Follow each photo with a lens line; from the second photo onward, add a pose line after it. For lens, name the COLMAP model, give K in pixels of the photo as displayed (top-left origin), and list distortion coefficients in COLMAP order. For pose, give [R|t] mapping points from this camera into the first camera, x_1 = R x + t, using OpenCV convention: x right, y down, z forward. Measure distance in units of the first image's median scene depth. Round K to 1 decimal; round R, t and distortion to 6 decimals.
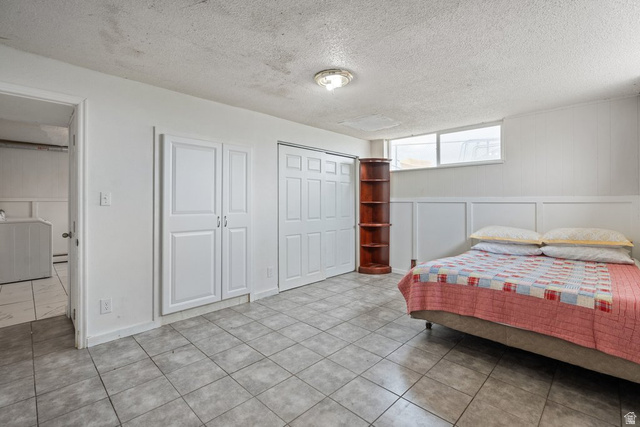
lens RADIAL K [[291.8, 0, 318.6], [0, 291.8, 207.3], [0, 0, 1]] dist [-0.001640, 0.000463]
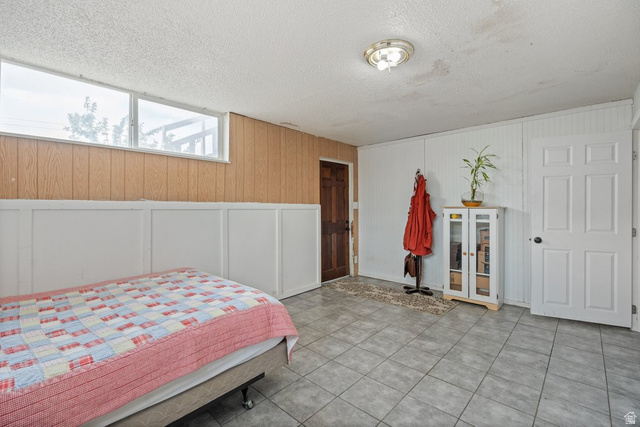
lens RADIAL K [[291.8, 0, 321.1], [0, 291.8, 208.5], [0, 0, 1]] dist [-0.001640, 0.000463]
pose [[-0.999166, -0.000333, -0.040824, 0.294905], [-0.001230, 0.999758, 0.021944, -0.044652], [0.040807, 0.021976, -0.998925, 1.965453]]
